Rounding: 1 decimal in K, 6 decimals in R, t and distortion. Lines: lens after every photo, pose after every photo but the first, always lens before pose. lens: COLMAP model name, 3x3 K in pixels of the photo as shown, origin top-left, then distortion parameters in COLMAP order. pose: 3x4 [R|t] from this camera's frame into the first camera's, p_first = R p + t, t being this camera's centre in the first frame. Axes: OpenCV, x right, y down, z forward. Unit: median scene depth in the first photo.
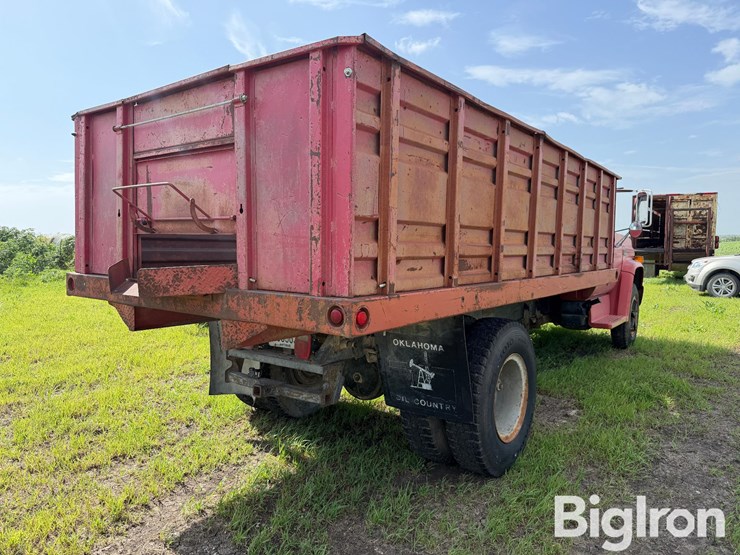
lens RADIAL K [[523.6, 0, 371.3], [0, 523.6, 302.0], [0, 0, 1]] dist [-0.003651, -0.000813]
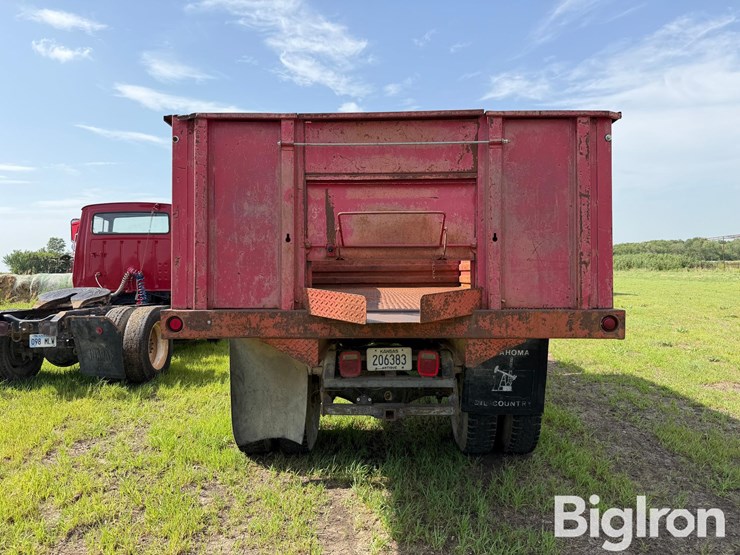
lens RADIAL K [[529.9, 0, 370.0], [0, 529.9, 277.5], [0, 0, 1]] dist [0.018673, -0.008528]
pose [[0.828962, -0.024104, 0.558786, -0.893020], [0.078720, 0.994154, -0.073897, -0.023893], [-0.553738, 0.105245, 0.826013, 0.178728]]
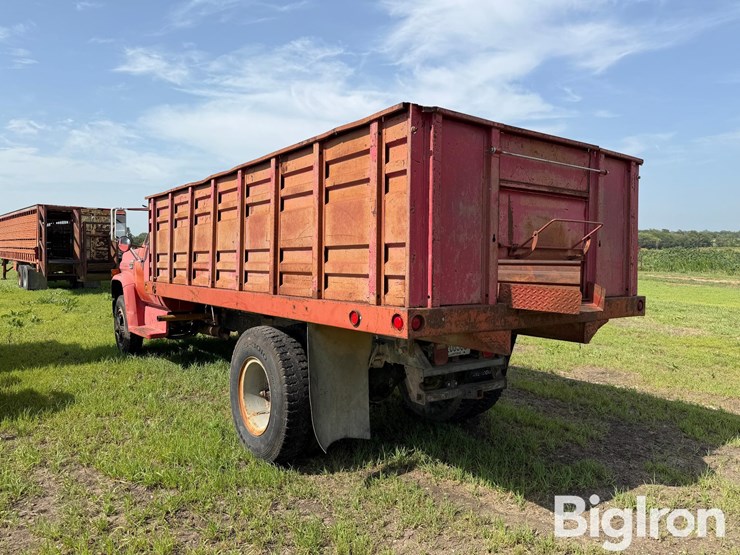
lens RADIAL K [[535.1, 0, 354.0], [0, 535.1, 279.4], [0, 0, 1]] dist [0.039190, -0.062740]
pose [[0.330218, -0.044281, 0.942865, -1.541795], [0.101601, 0.994763, 0.011134, -0.133358], [-0.938421, 0.092120, 0.332988, 0.936515]]
